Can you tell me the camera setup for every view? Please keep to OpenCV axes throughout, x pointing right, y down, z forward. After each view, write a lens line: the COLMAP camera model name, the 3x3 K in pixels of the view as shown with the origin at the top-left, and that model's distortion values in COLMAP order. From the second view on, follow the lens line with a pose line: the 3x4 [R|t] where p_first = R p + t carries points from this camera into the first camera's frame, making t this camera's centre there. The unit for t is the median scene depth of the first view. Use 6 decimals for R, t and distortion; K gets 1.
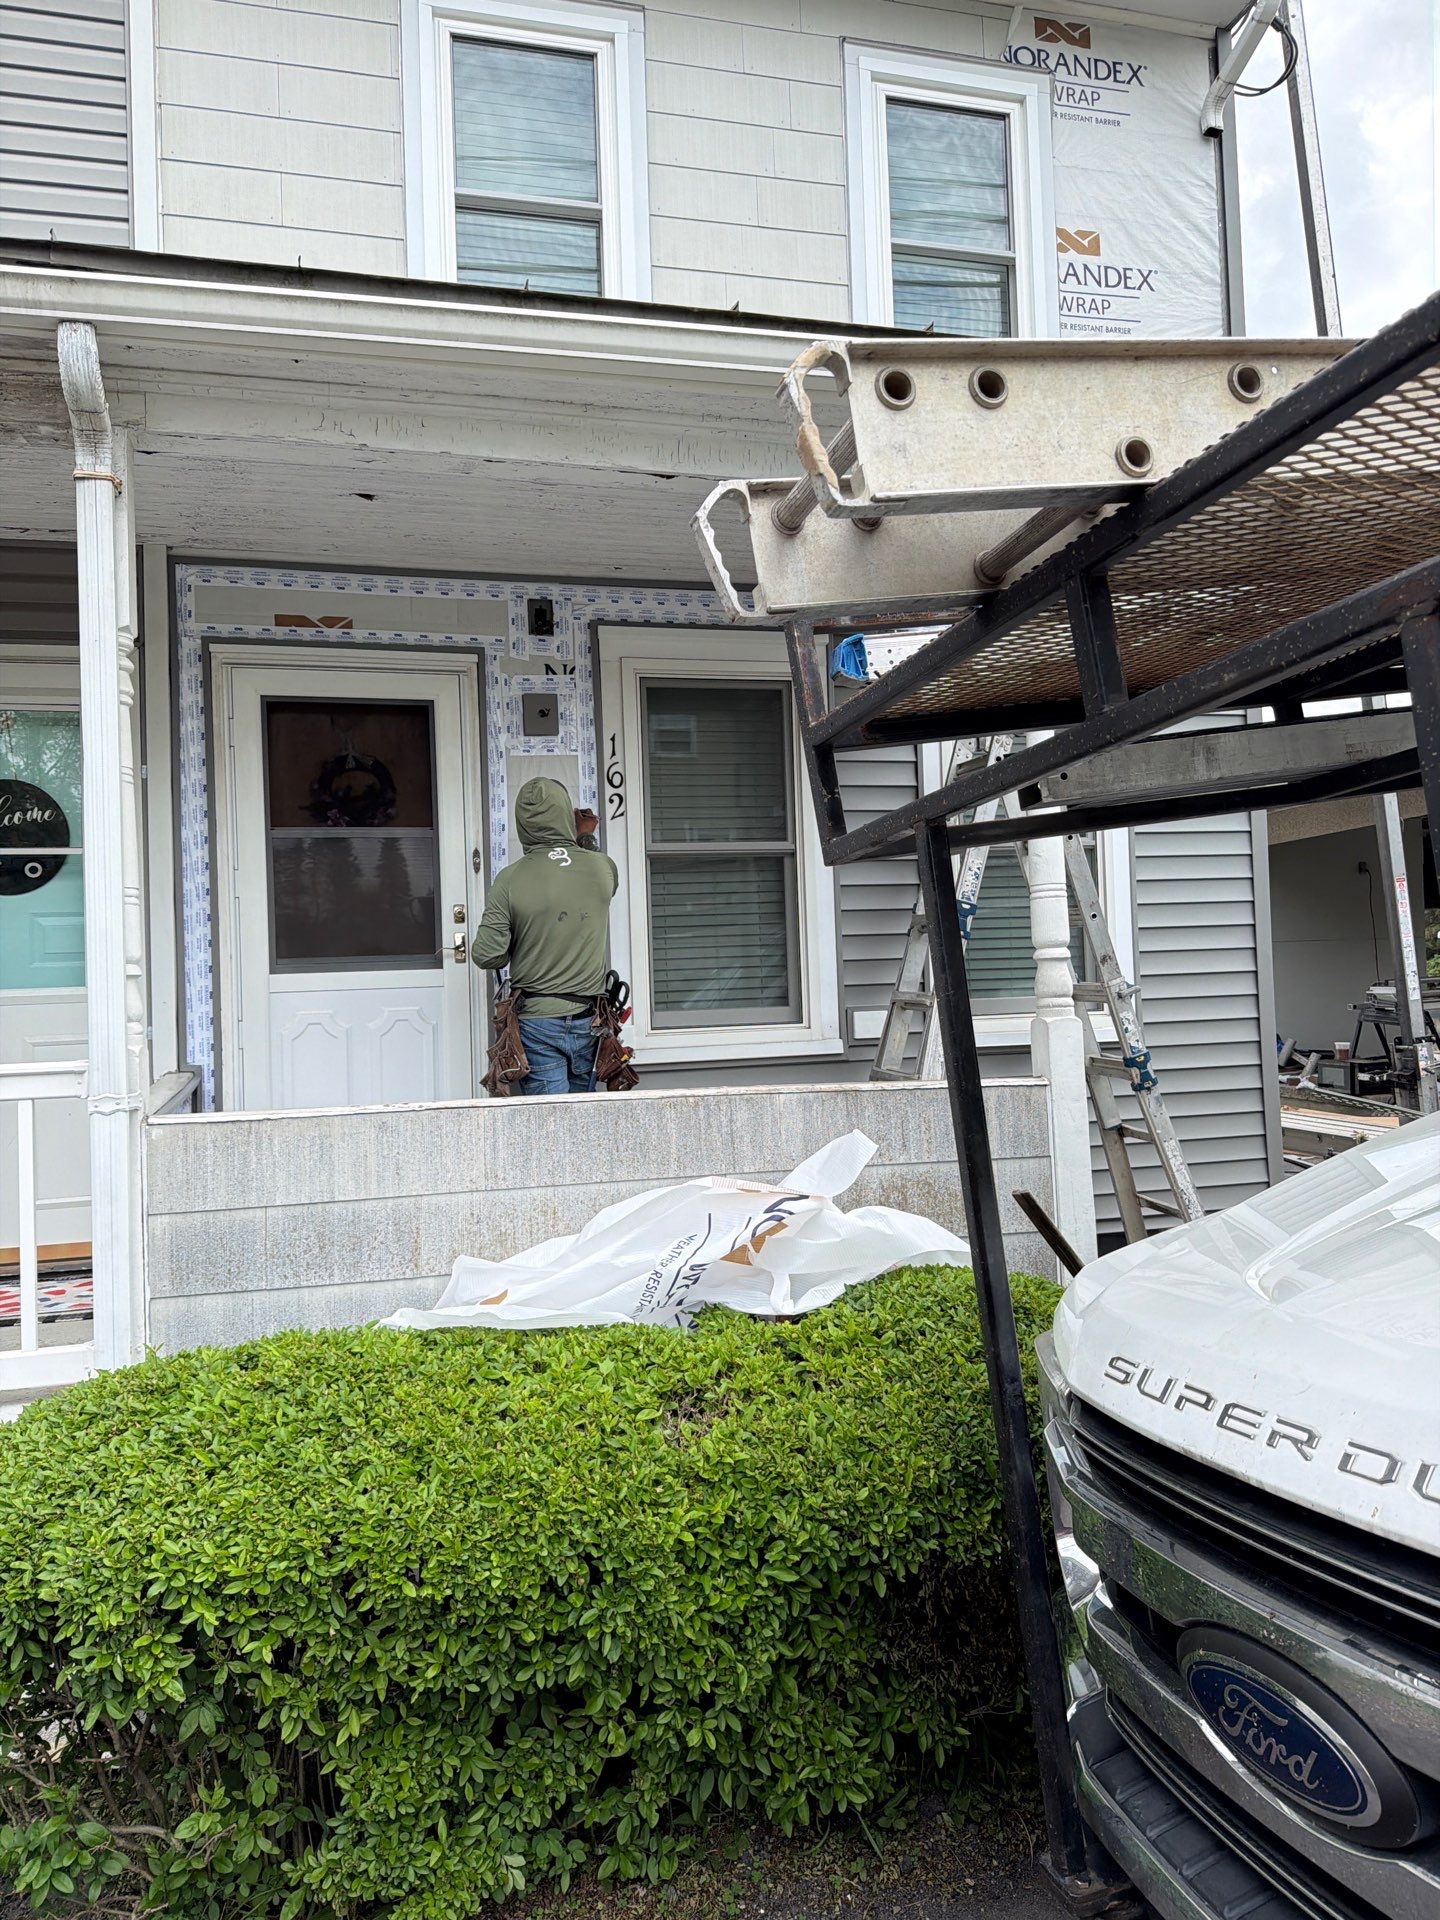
lens RADIAL K [[1365.3, 0, 708.9], [0, 1365.3, 956.9], [0, 0, 1]] dist [0.030340, -0.046502]
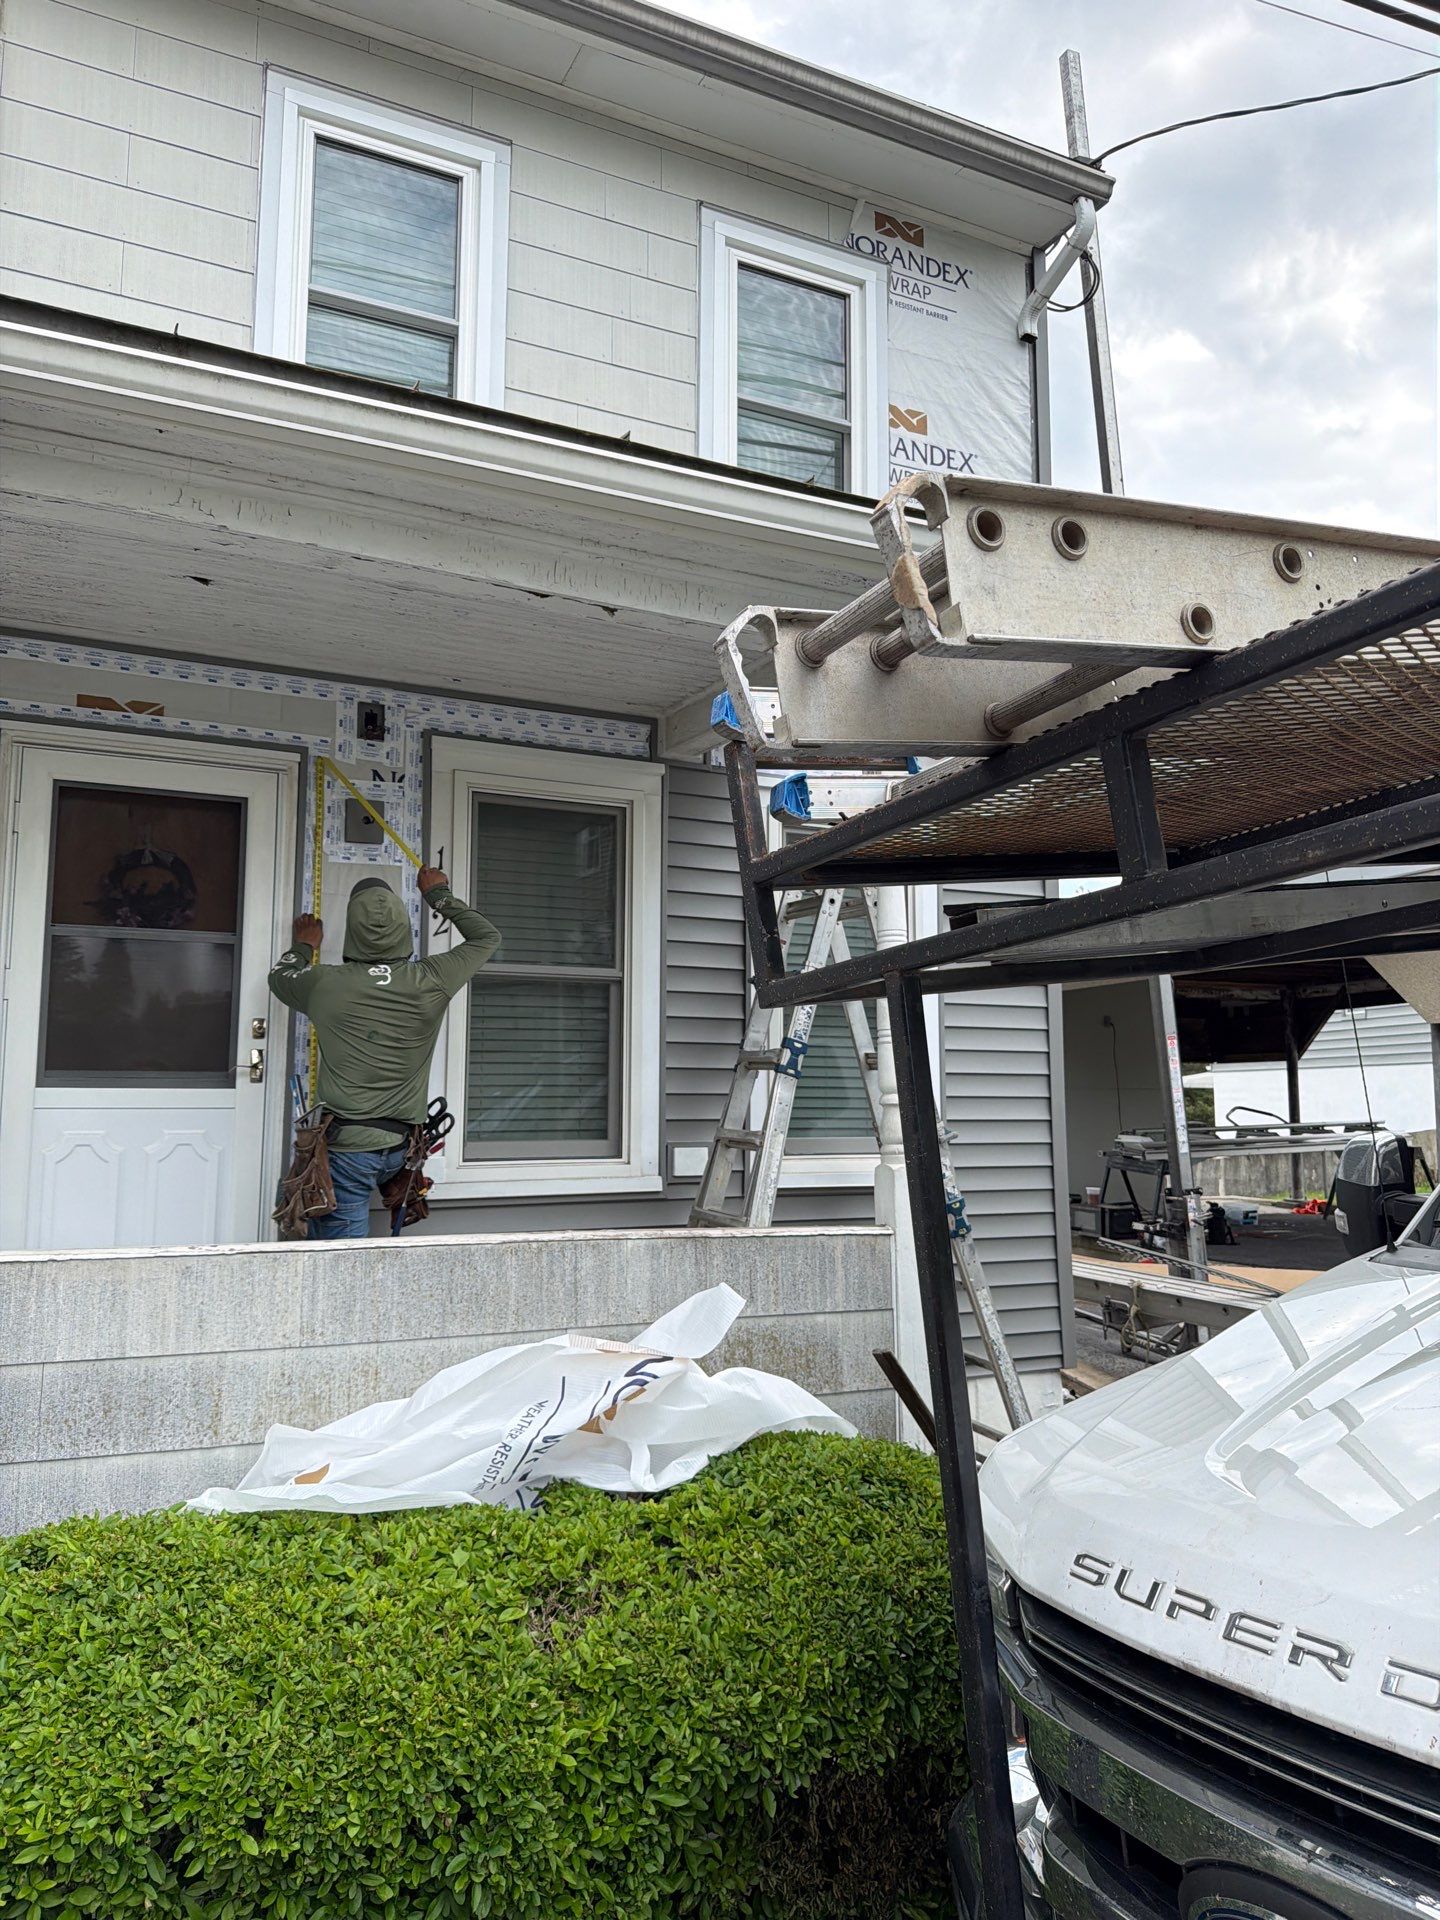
lens RADIAL K [[1383.8, 0, 719.9], [0, 1383.8, 954.7], [0, 0, 1]] dist [-0.013622, 0.007732]
pose [[0.981871, 0.059111, 0.180096, -0.101417], [-0.042202, 0.994455, -0.096320, -0.010698], [-0.184791, 0.086973, 0.978922, 0.062035]]
